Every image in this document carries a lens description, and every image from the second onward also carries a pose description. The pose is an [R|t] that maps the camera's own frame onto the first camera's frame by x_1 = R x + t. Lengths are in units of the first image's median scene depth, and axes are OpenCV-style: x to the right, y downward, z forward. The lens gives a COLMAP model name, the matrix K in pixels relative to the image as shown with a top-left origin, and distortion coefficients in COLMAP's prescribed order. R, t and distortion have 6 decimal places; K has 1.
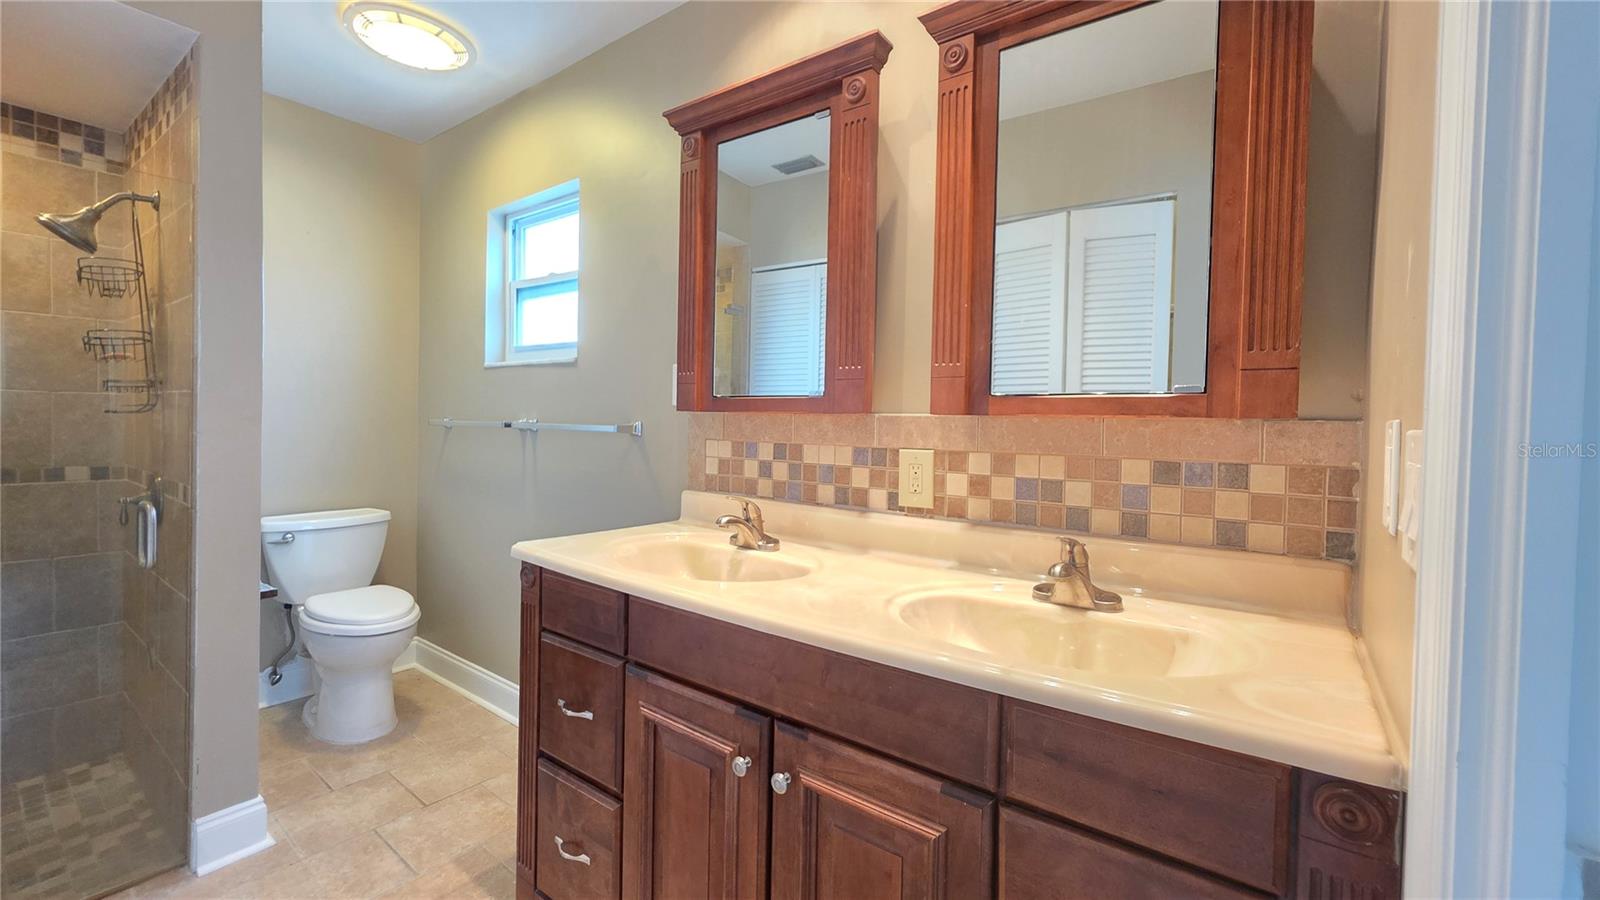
lens RADIAL K [[635.5, 0, 804.1], [0, 635.5, 436.0], [0, 0, 1]] dist [-0.000021, 0.000532]
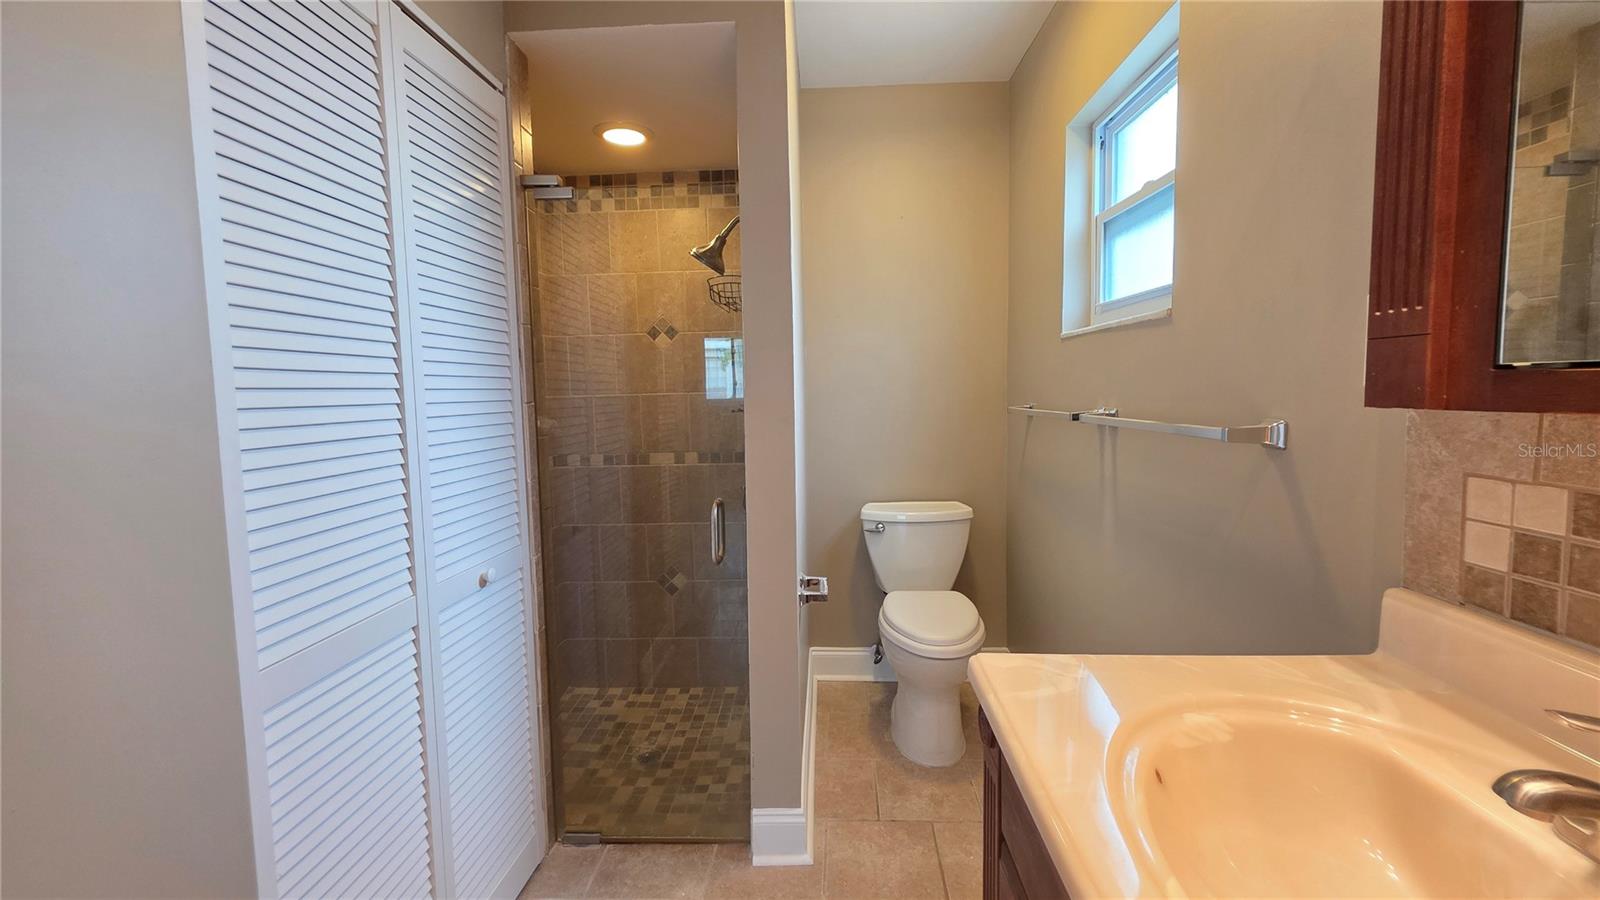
lens RADIAL K [[635.5, 0, 808.7], [0, 635.5, 437.4], [0, 0, 1]] dist [-0.000021, 0.000532]
pose [[0.563895, 0.030824, -0.825271, -0.047951], [0.013761, 0.998814, 0.046708, -0.032210], [0.825732, -0.037695, 0.562802, 0.350741]]
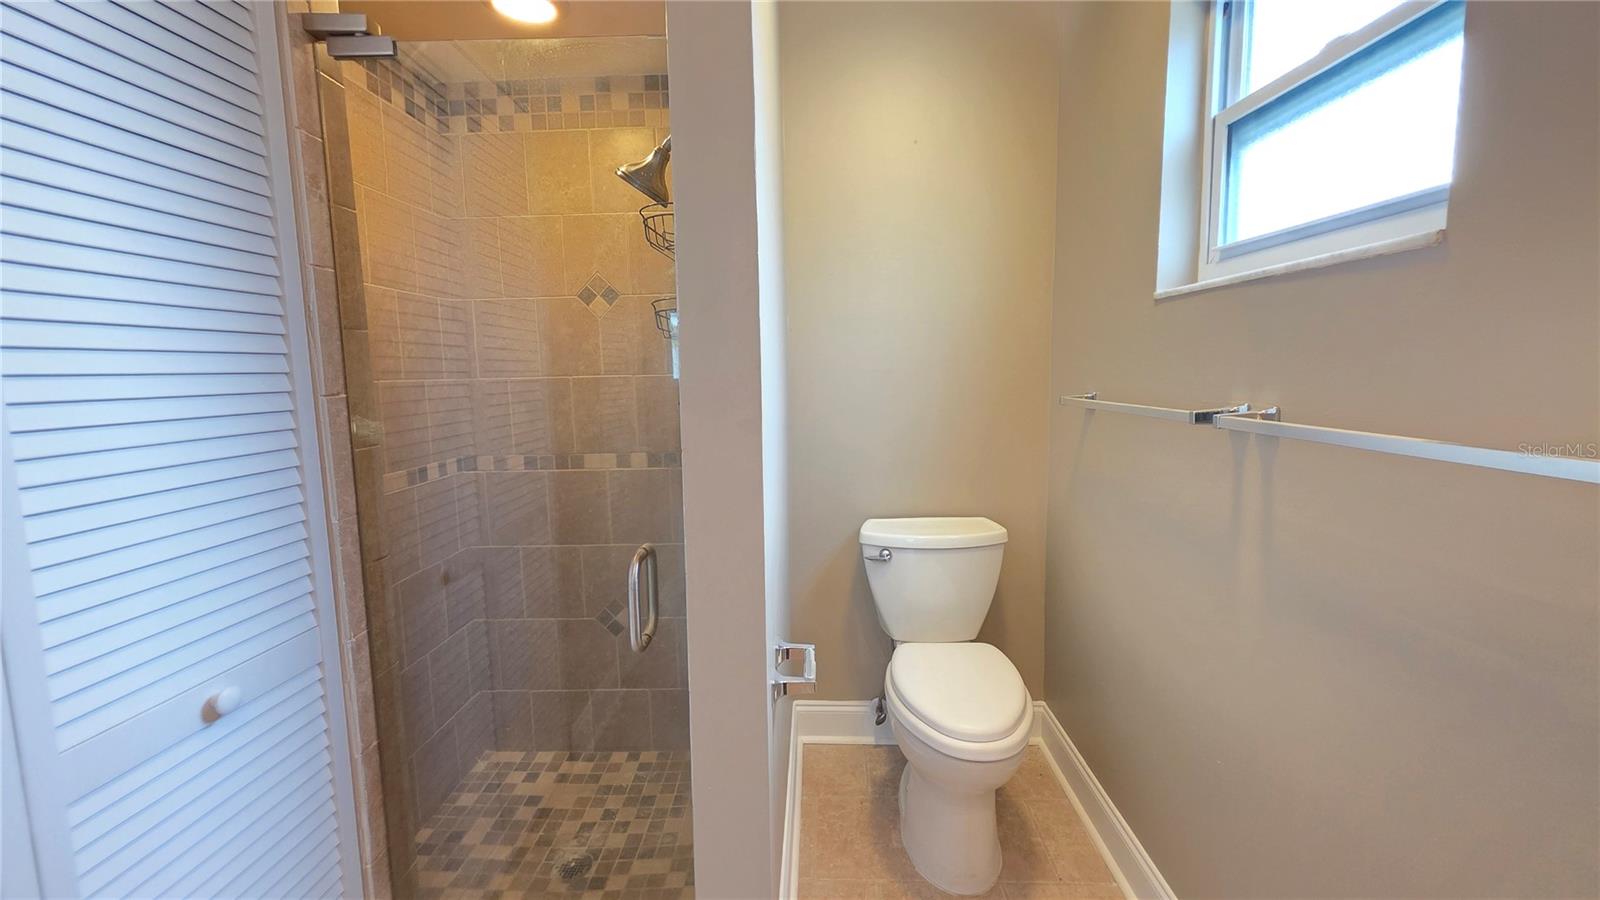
lens RADIAL K [[635.5, 0, 808.6], [0, 635.5, 438.5], [0, 0, 1]] dist [-0.000021, 0.000532]
pose [[0.577559, 0.060298, -0.814119, -0.257108], [0.011549, 0.996565, 0.082005, -0.043760], [0.816267, -0.056765, 0.574879, 0.503662]]
